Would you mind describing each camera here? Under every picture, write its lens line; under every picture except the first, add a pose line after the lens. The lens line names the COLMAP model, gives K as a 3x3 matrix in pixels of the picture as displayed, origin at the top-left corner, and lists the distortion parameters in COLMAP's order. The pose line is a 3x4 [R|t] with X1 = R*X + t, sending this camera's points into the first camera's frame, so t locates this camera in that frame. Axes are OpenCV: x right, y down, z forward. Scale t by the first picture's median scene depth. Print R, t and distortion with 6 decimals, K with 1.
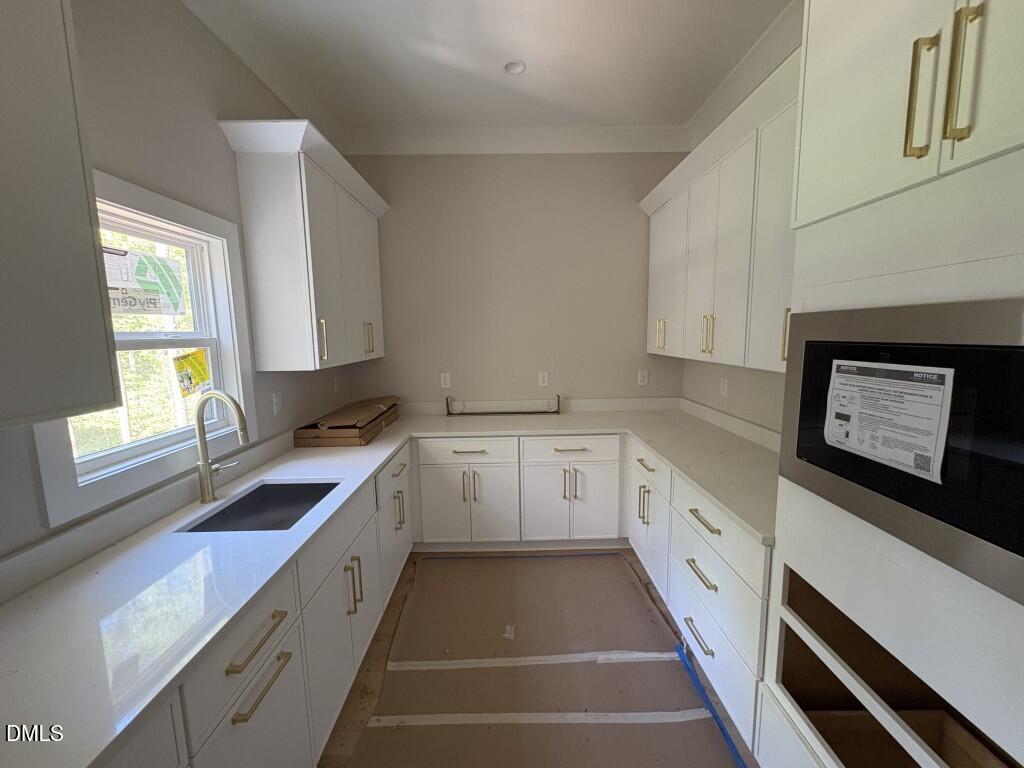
lens RADIAL K [[412.5, 0, 516.2], [0, 412.5, 385.3], [0, 0, 1]] dist [0.000030, -0.000282]
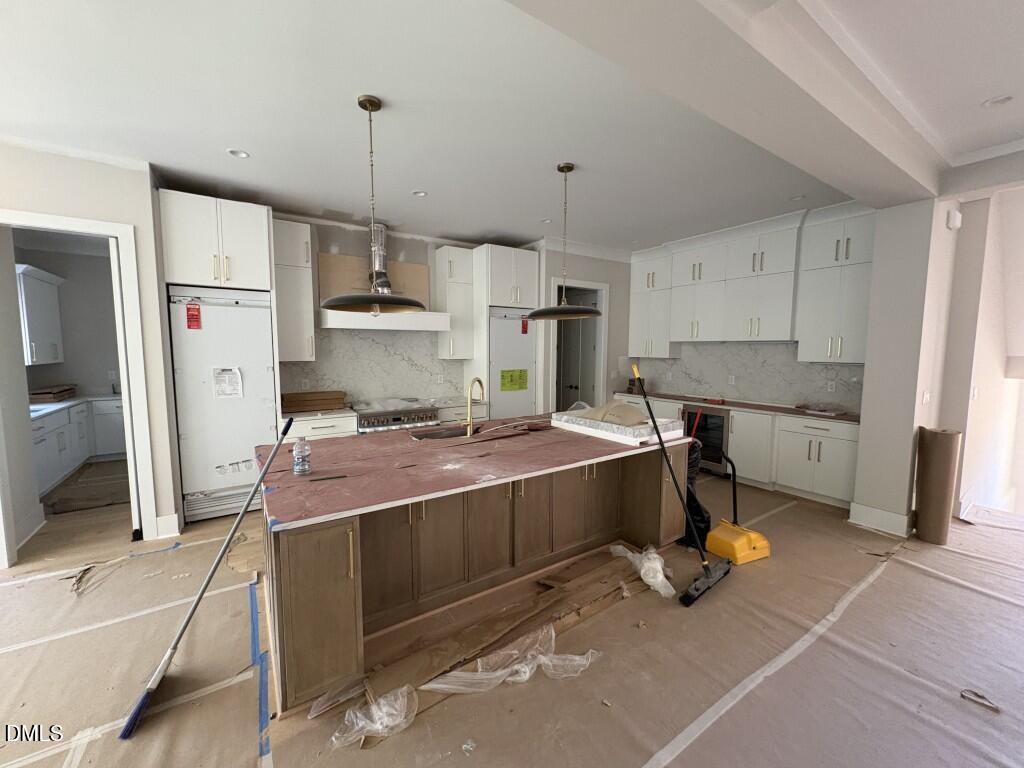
lens RADIAL K [[412.5, 0, 512.7], [0, 412.5, 382.4], [0, 0, 1]] dist [0.000030, -0.000282]
pose [[0.839546, -0.033017, 0.542284, 0.380698], [0.060485, 0.997627, -0.032900, 0.216901], [-0.539910, 0.060421, 0.839551, -1.729002]]
